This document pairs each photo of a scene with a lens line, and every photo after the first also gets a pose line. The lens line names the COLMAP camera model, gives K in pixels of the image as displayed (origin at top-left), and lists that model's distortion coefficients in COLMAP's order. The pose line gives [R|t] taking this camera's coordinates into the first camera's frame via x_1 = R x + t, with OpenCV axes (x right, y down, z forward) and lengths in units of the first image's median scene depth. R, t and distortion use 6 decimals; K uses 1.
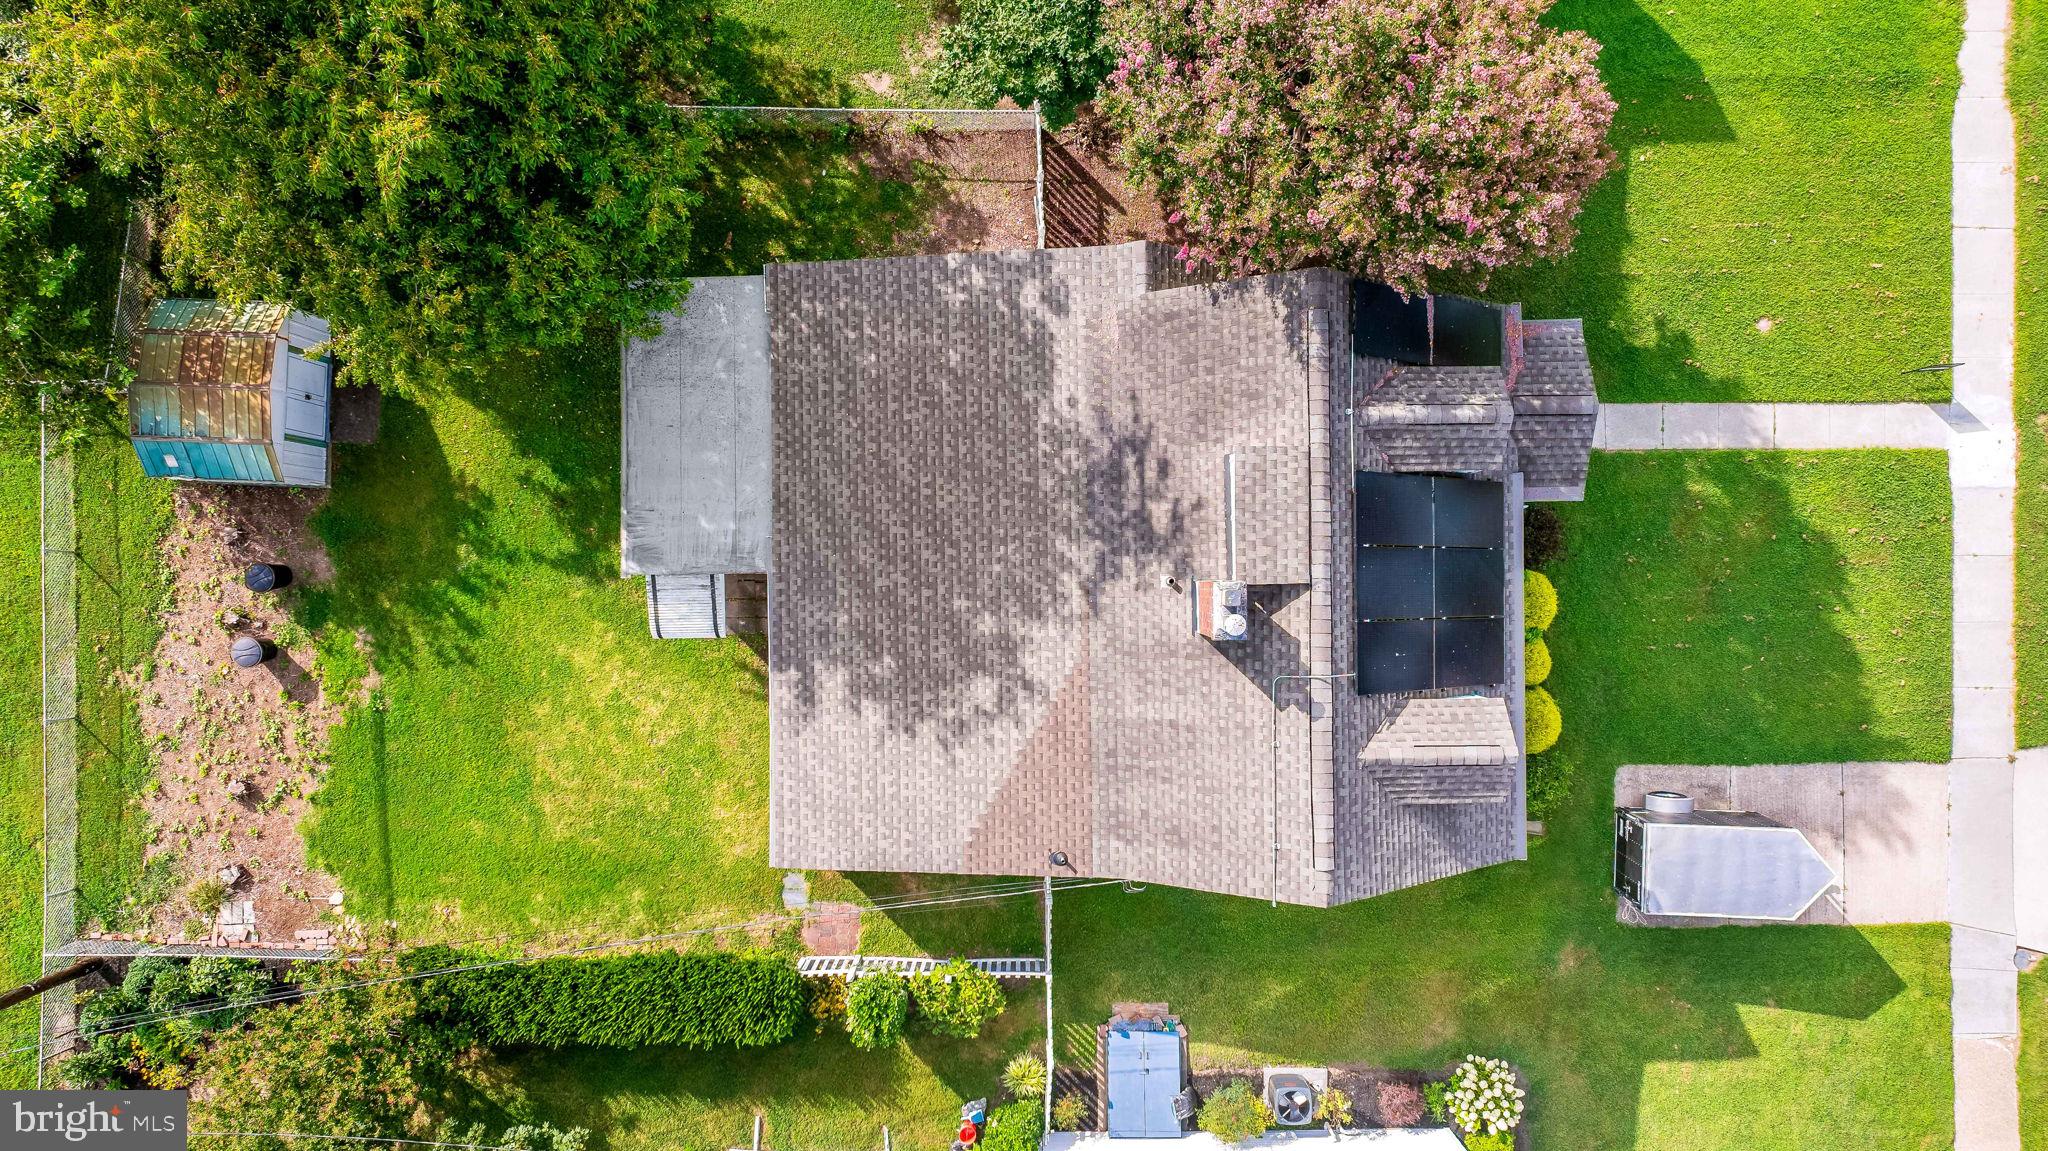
lens RADIAL K [[1498.0, 0, 1024.0], [0, 1498.0, 575.5], [0, 0, 1]] dist [-0.041865, 0.000297]
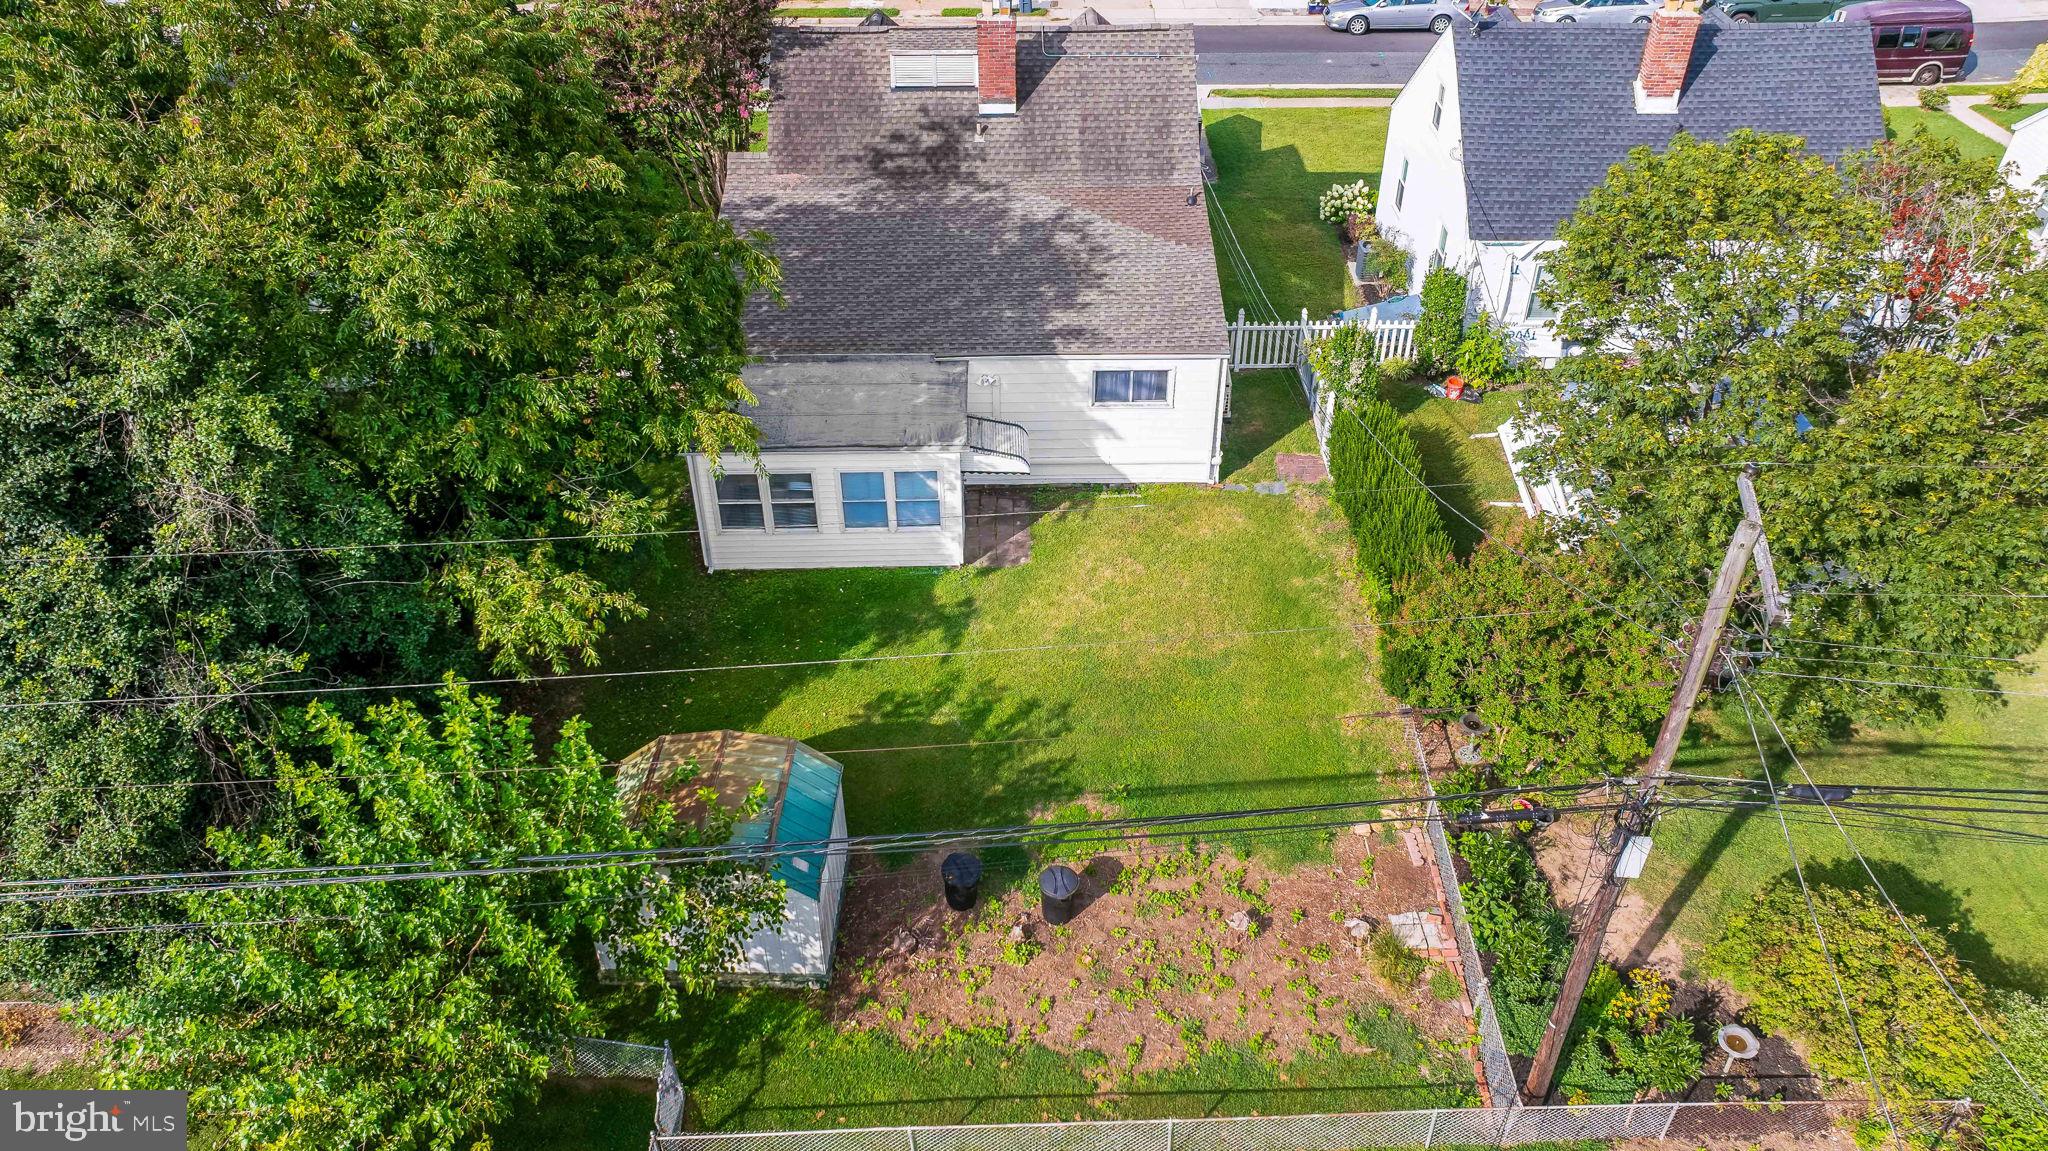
lens RADIAL K [[1498.0, 0, 1024.0], [0, 1498.0, 575.5], [0, 0, 1]] dist [-0.041865, 0.000297]
pose [[-0.006886, -0.607529, 0.794268, -1.033961], [0.999976, -0.004495, 0.005232, 0.030345], [0.000392, 0.794285, 0.607545, 0.402873]]
